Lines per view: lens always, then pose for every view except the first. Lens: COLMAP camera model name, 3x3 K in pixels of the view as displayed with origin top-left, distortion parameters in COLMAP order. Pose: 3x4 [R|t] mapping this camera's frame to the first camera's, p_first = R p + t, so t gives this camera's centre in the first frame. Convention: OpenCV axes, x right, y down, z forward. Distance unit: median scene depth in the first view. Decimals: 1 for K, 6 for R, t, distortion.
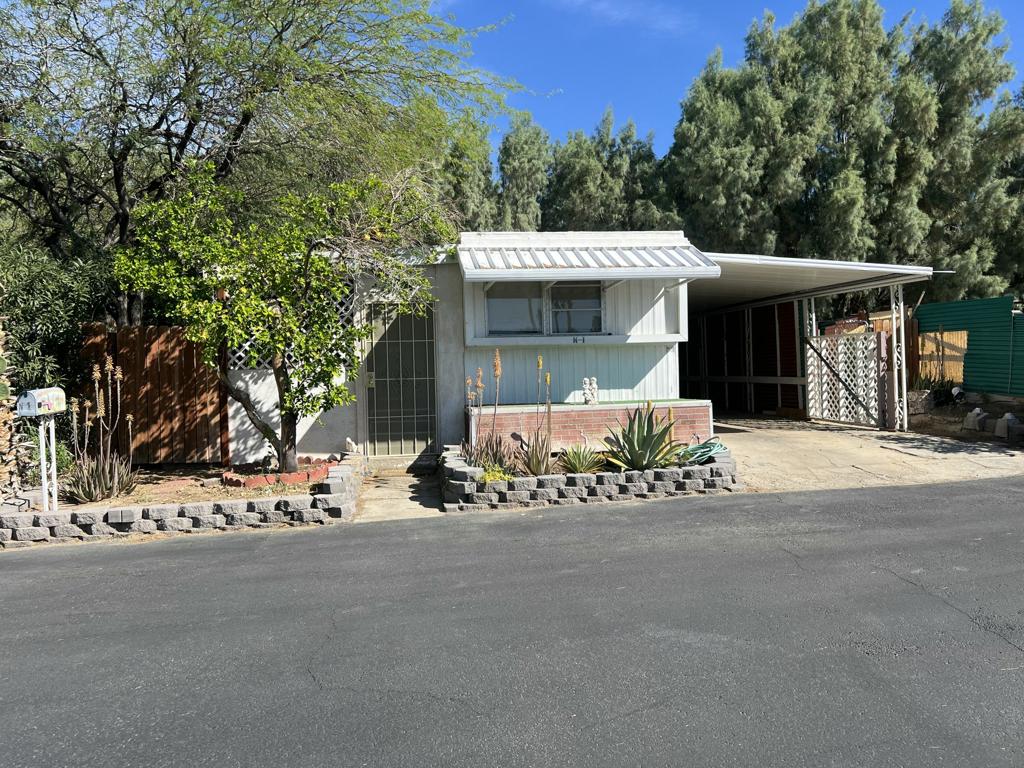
lens RADIAL K [[768.6, 0, 505.8], [0, 768.6, 367.3], [0, 0, 1]] dist [0.069949, -0.084106]
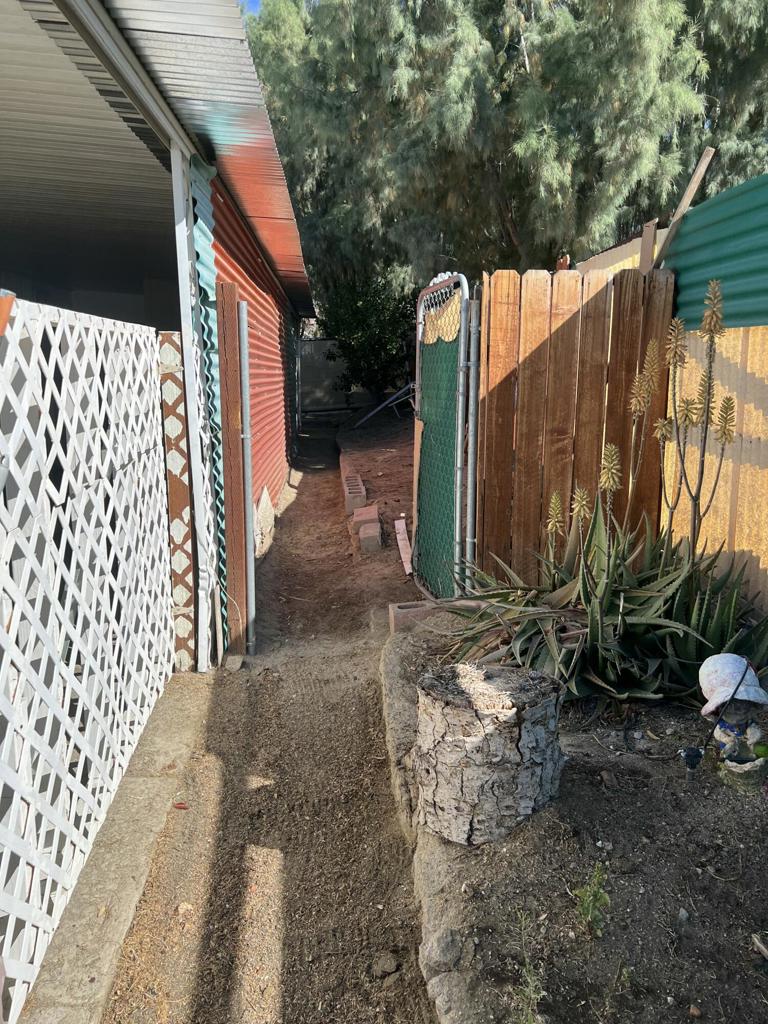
lens RADIAL K [[768.6, 0, 384.0], [0, 768.6, 512.0], [0, 0, 1]] dist [0.069949, -0.084106]
pose [[0.996668, 0.053927, -0.061199, 0.613660], [-0.041497, 0.981148, 0.188749, -0.040191], [0.070224, -0.185580, 0.980117, 0.989205]]
